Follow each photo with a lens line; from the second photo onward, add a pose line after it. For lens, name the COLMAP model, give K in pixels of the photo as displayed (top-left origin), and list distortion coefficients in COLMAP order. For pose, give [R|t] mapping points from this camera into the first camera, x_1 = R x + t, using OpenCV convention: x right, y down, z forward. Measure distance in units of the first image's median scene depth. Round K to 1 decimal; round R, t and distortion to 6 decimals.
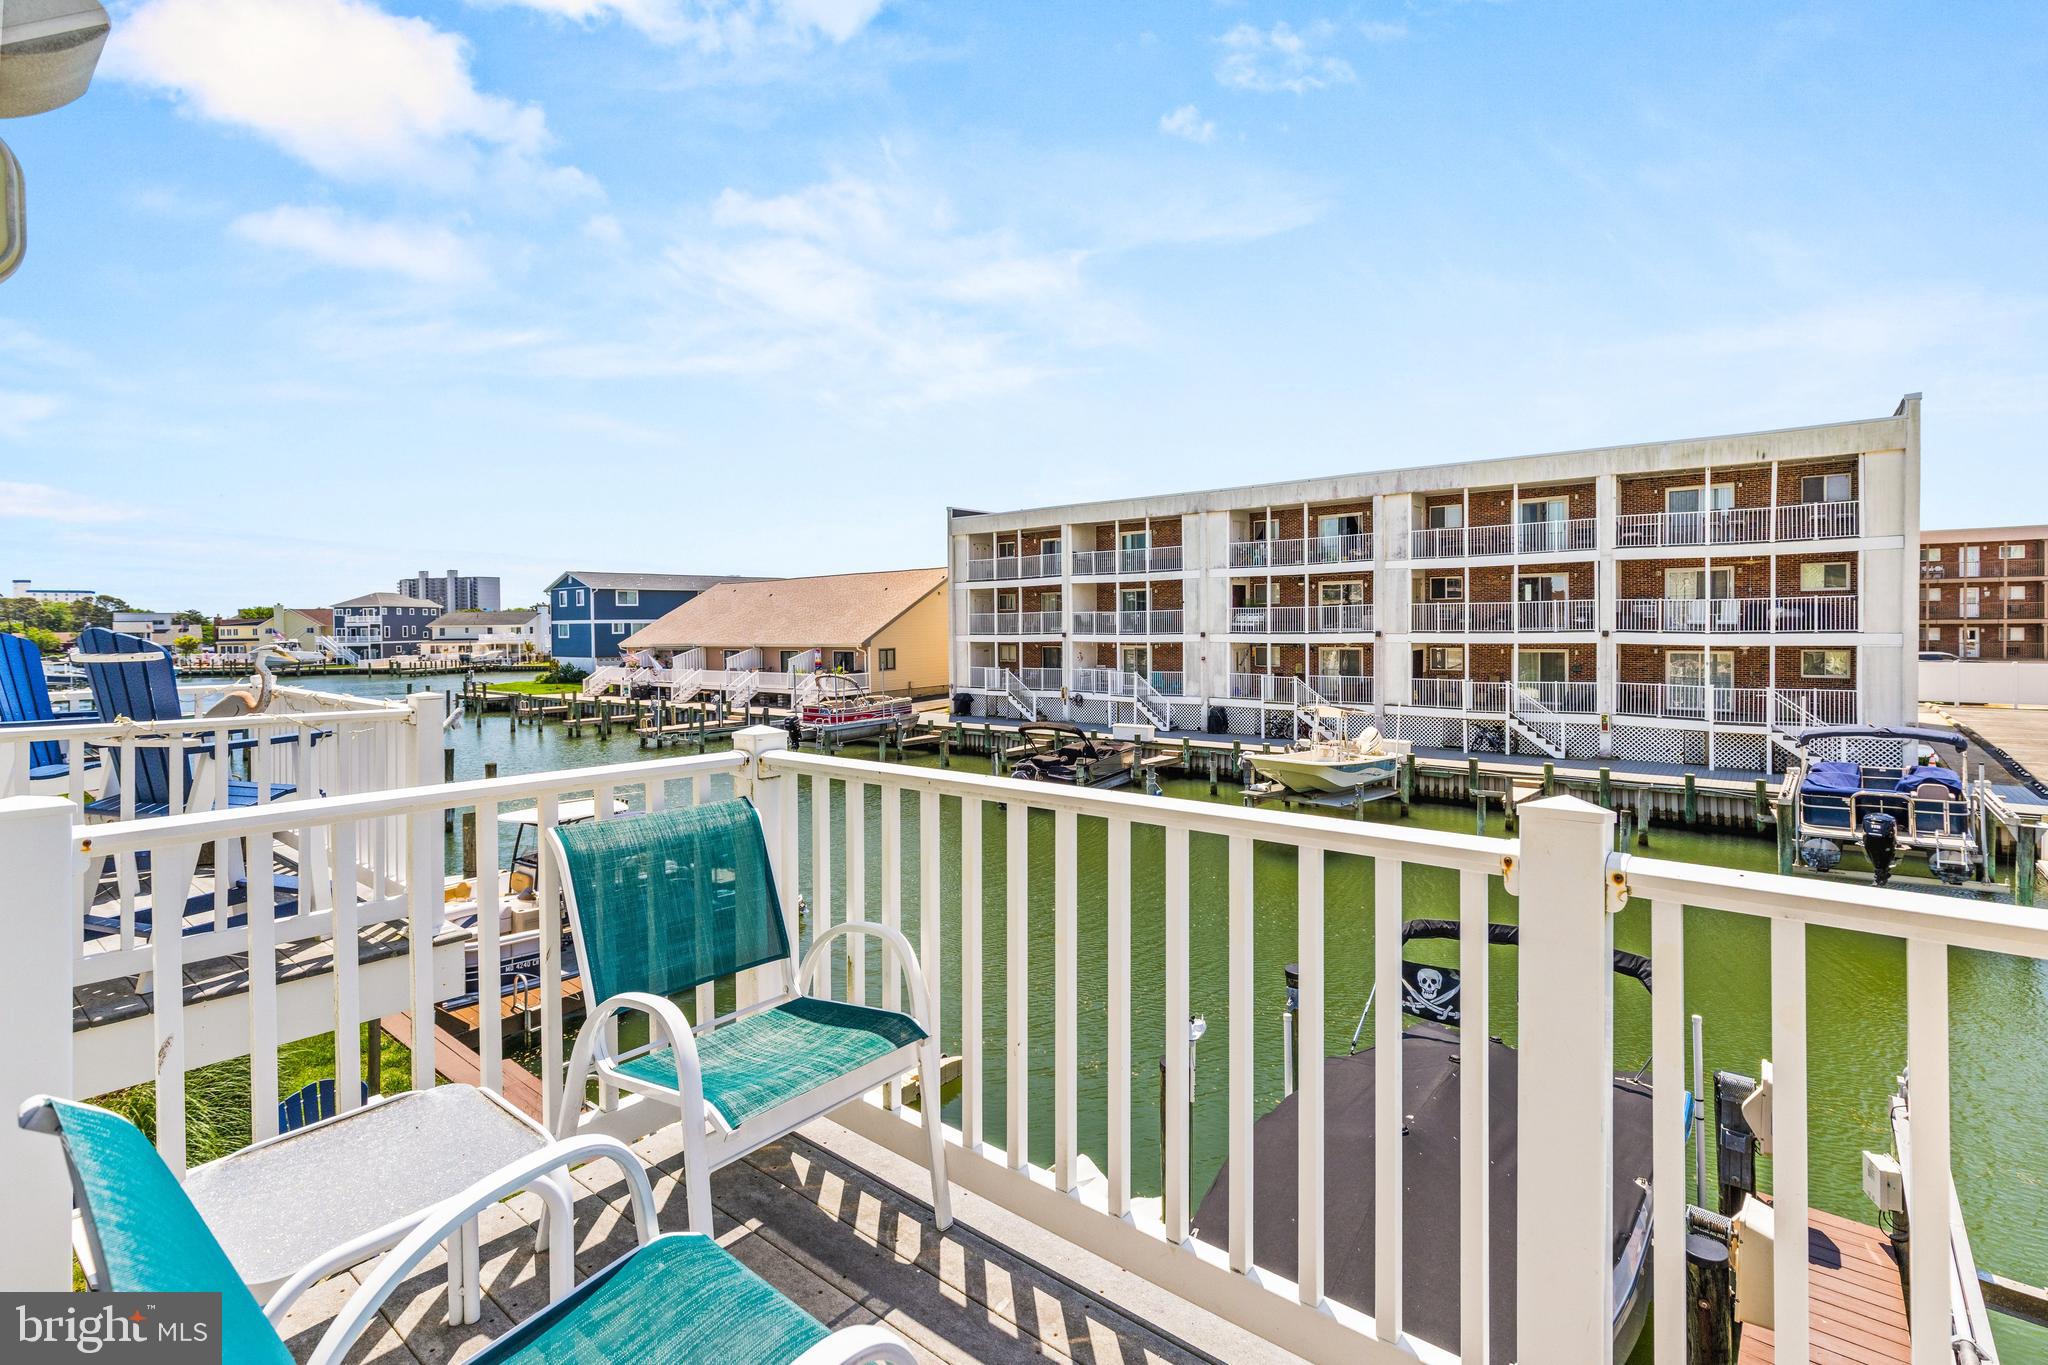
lens RADIAL K [[942.2, 0, 1020.0], [0, 942.2, 634.0], [0, 0, 1]] dist [0.002392, 0.000141]
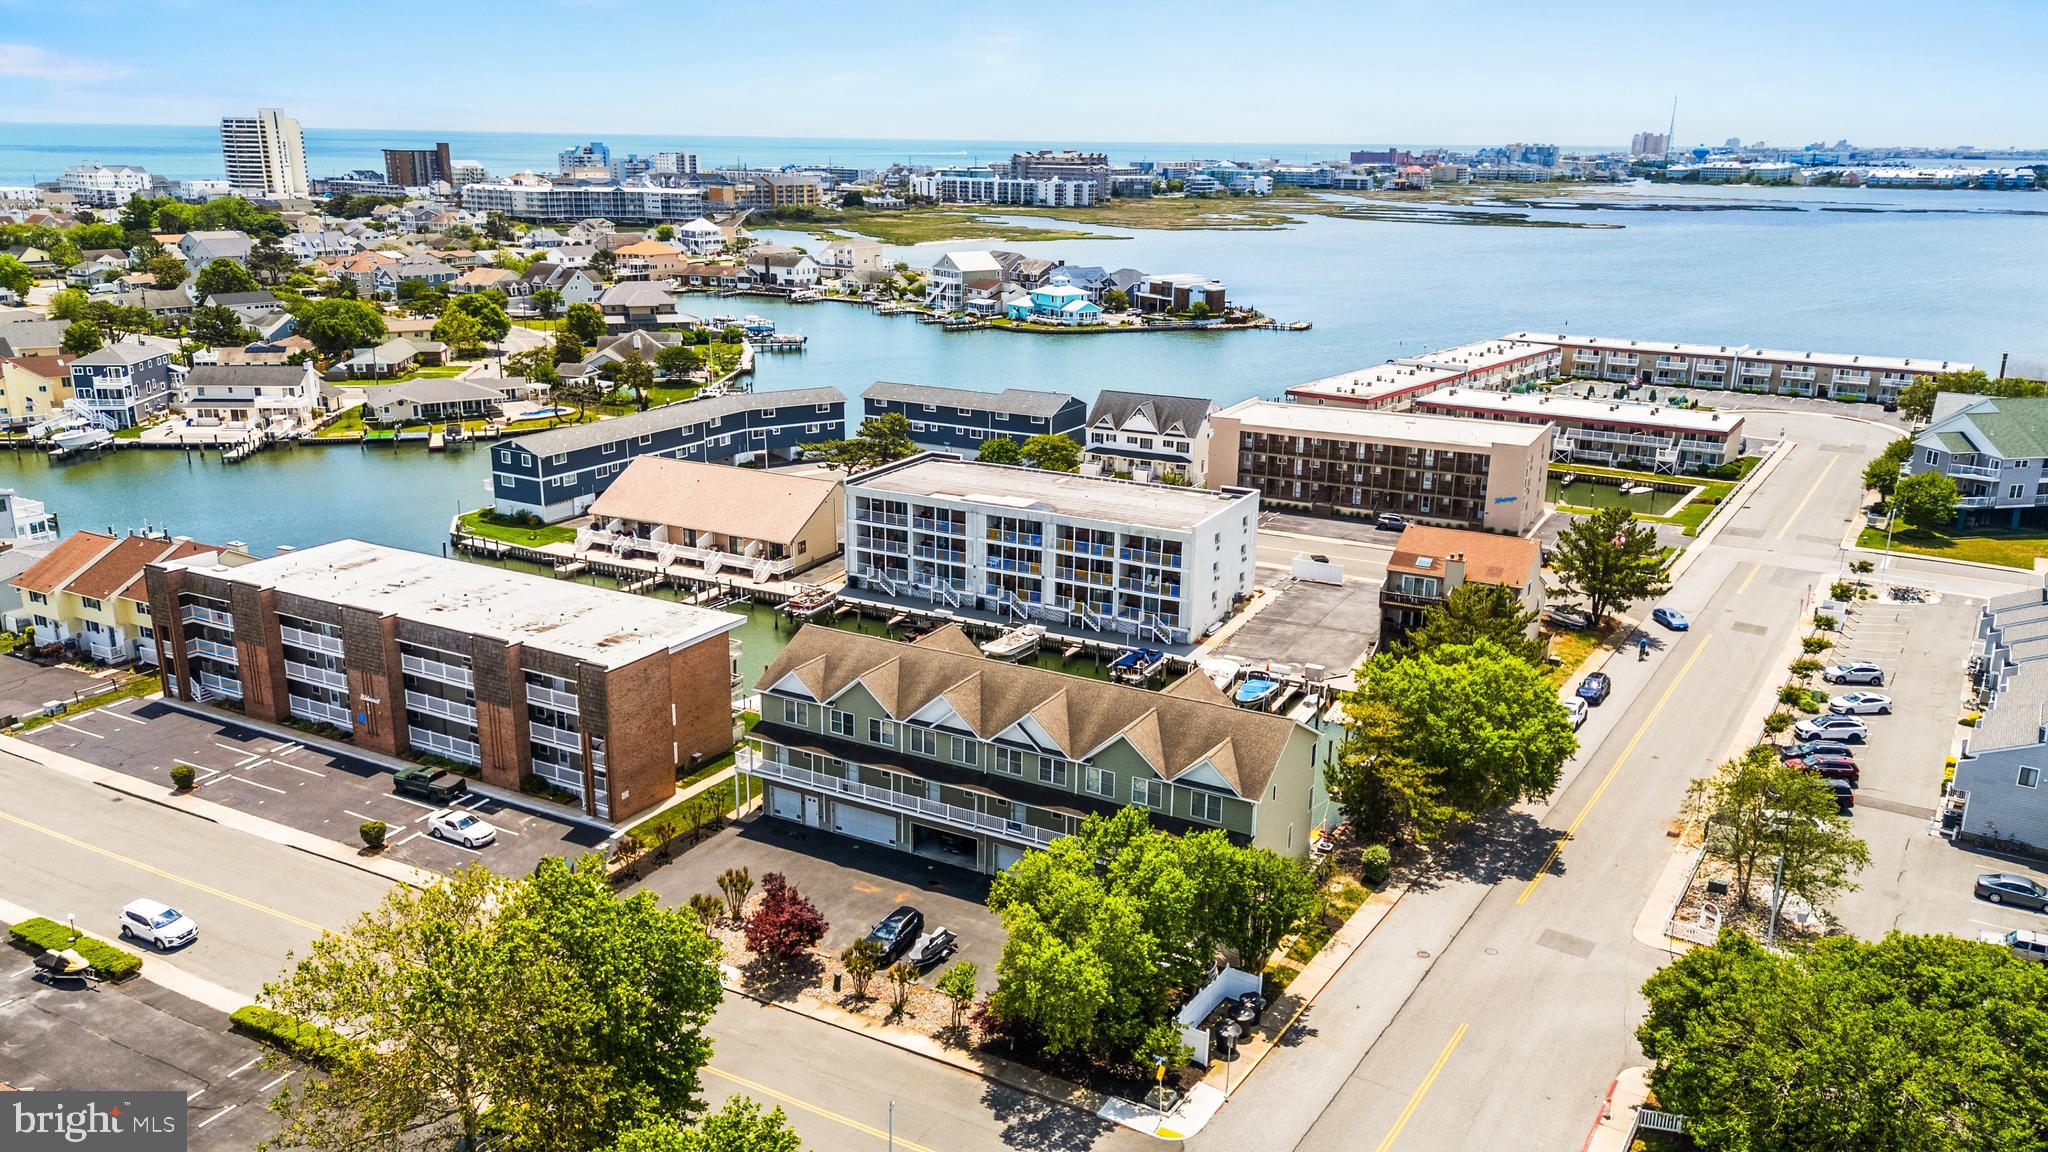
lens RADIAL K [[1722.6, 0, 1024.0], [0, 1722.6, 576.0], [0, 0, 1]] dist [-0.000063, 0.000093]
pose [[0.985236, -0.034320, 0.167726, -0.441484], [-0.012968, 0.961926, 0.273002, -1.291146], [-0.170710, -0.271147, 0.947279, -3.407739]]
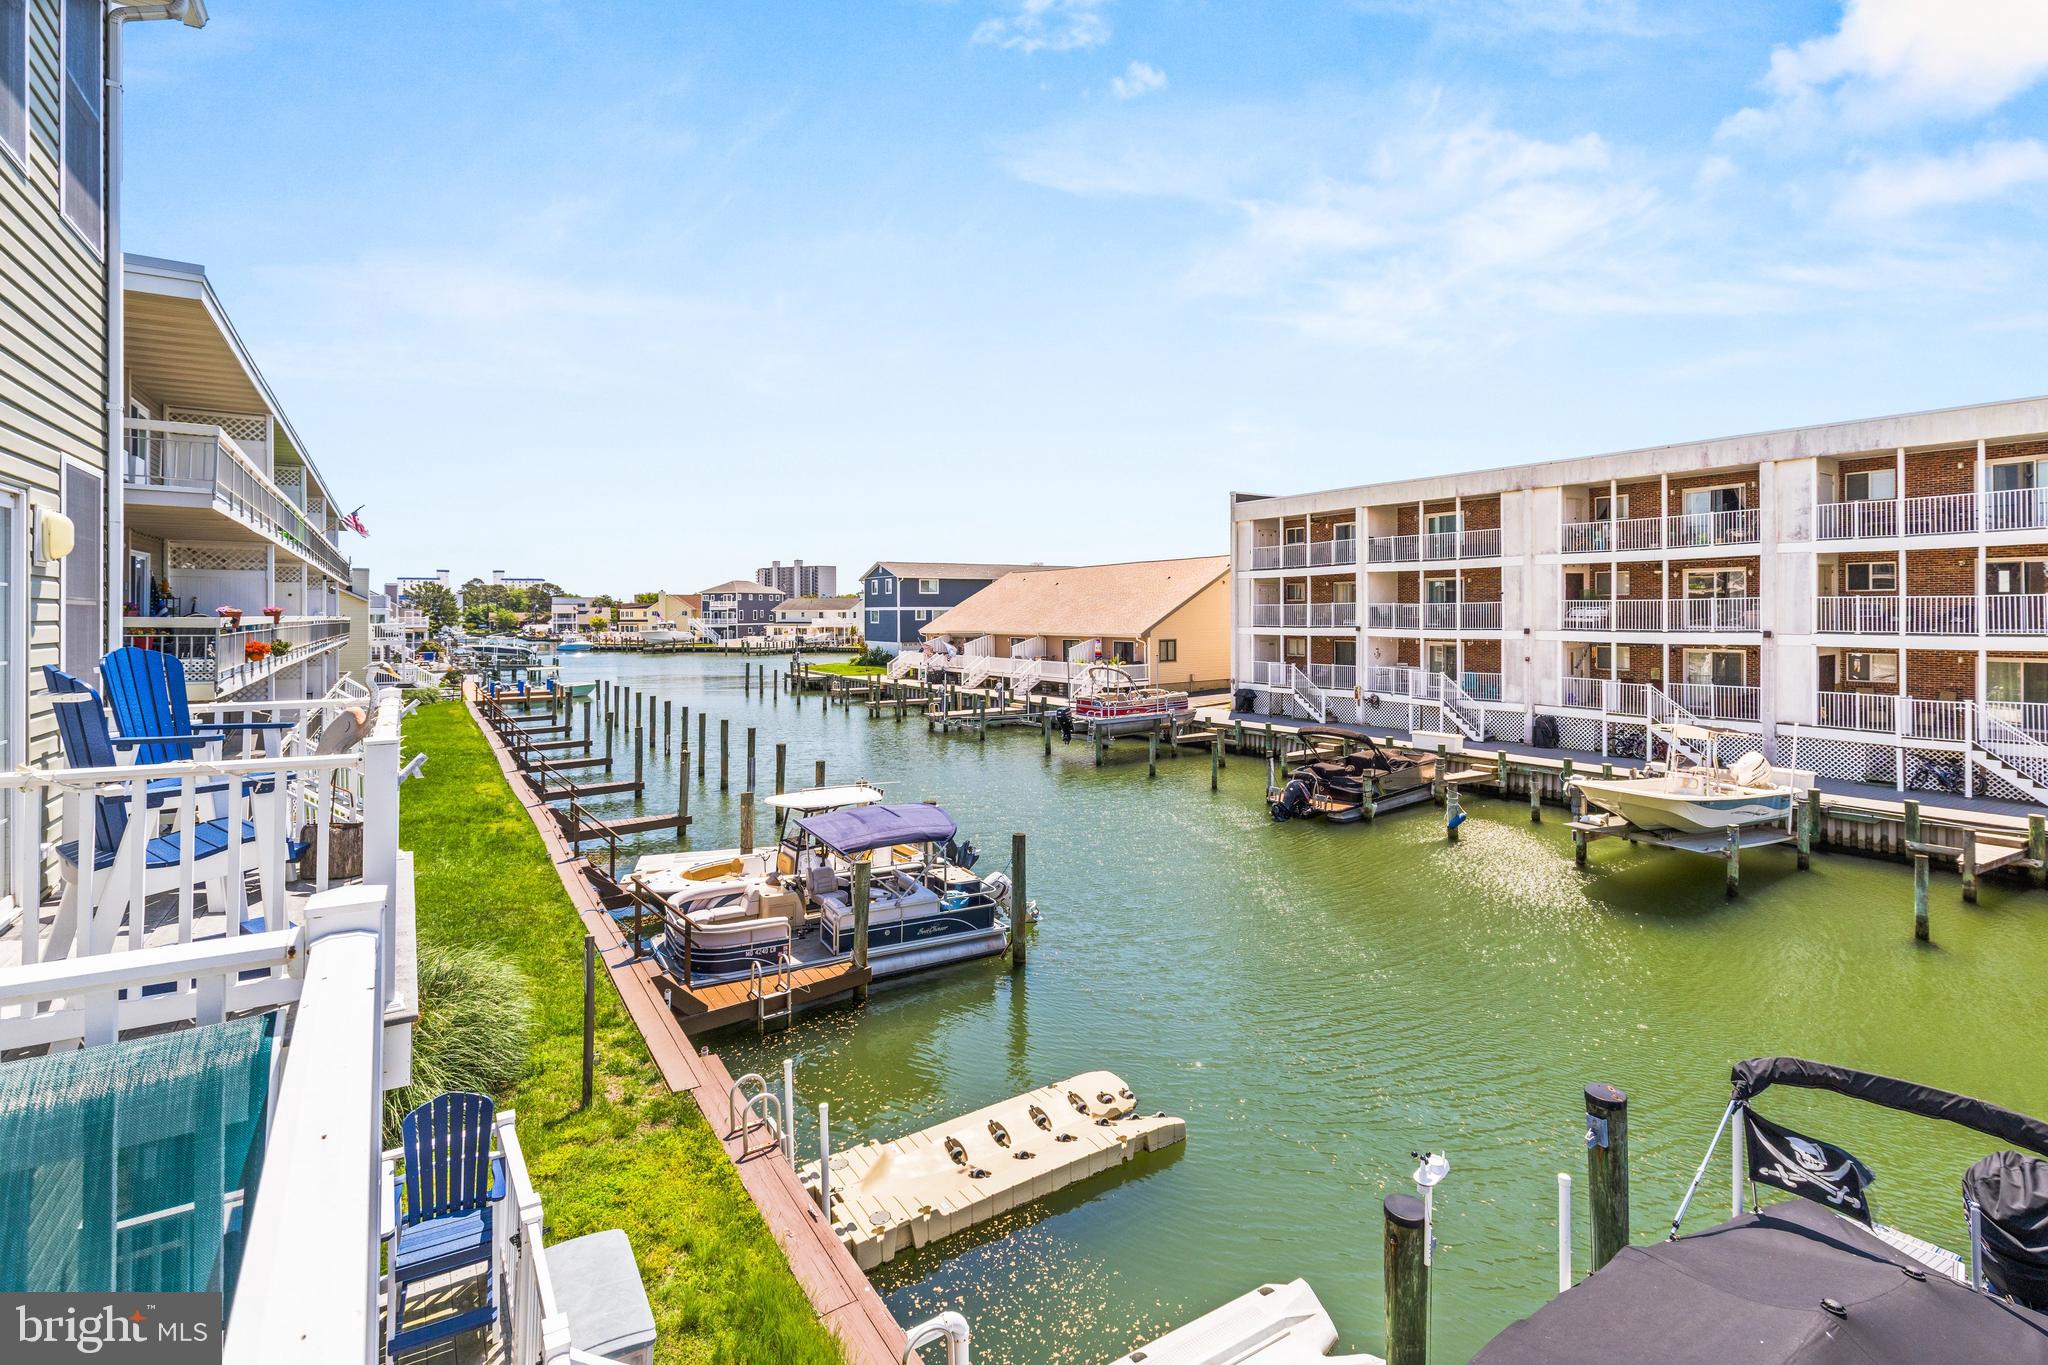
lens RADIAL K [[950.3, 0, 1027.6], [0, 950.3, 607.0], [0, 0, 1]] dist [-0.000117, -0.000786]
pose [[0.953133, 0.007092, -0.302469, 0.026284], [-0.011497, 0.999852, -0.012786, -0.006050], [0.302334, 0.015664, 0.953073, 0.042387]]
